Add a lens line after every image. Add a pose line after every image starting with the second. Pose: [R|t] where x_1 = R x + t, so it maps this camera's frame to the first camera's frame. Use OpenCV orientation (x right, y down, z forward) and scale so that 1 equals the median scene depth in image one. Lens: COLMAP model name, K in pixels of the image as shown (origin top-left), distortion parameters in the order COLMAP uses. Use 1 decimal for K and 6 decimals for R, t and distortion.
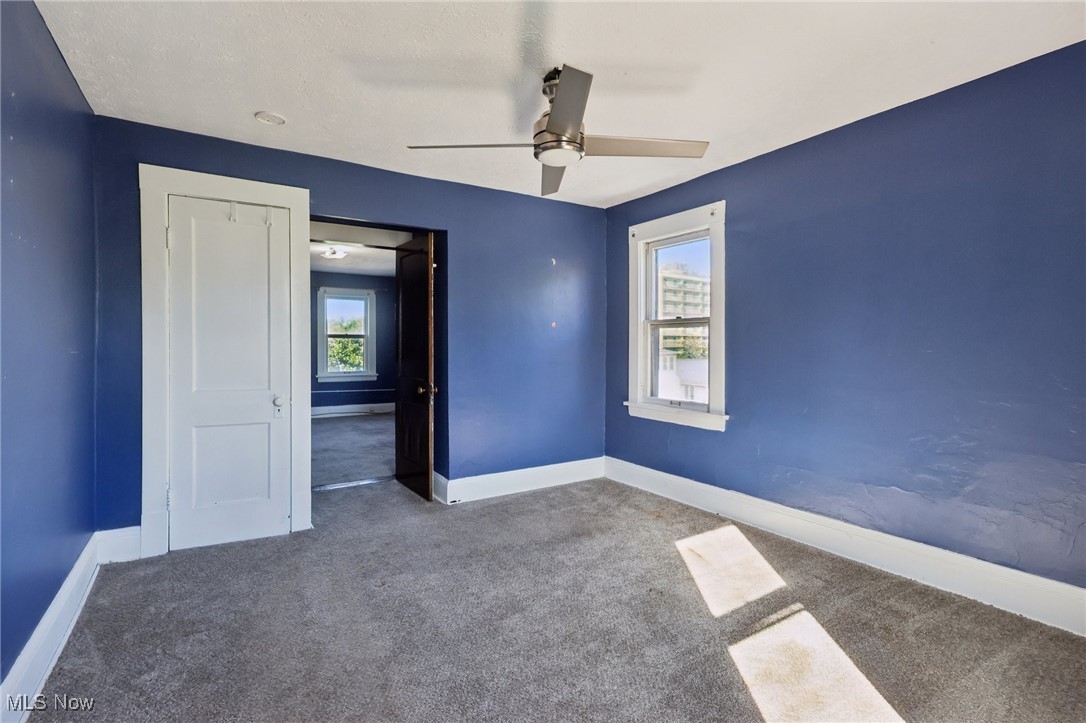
lens RADIAL K [[512.3, 0, 544.7], [0, 512.3, 327.8], [0, 0, 1]] dist [0.000056, 0.000039]
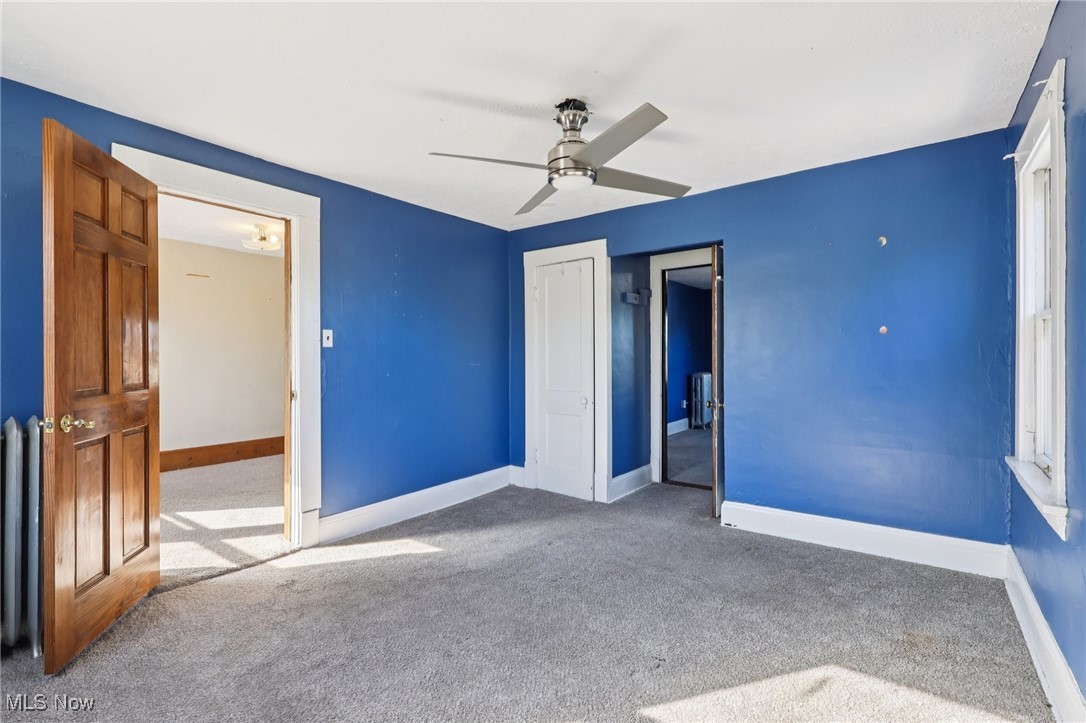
lens RADIAL K [[505.1, 0, 542.3], [0, 505.1, 356.2], [0, 0, 1]] dist [0.000230, 0.000476]
pose [[0.342782, -0.009947, -0.939362, 0.704203], [0.037339, 0.999298, 0.003044, 0.013563], [0.938673, -0.036119, 0.342912, 0.438312]]
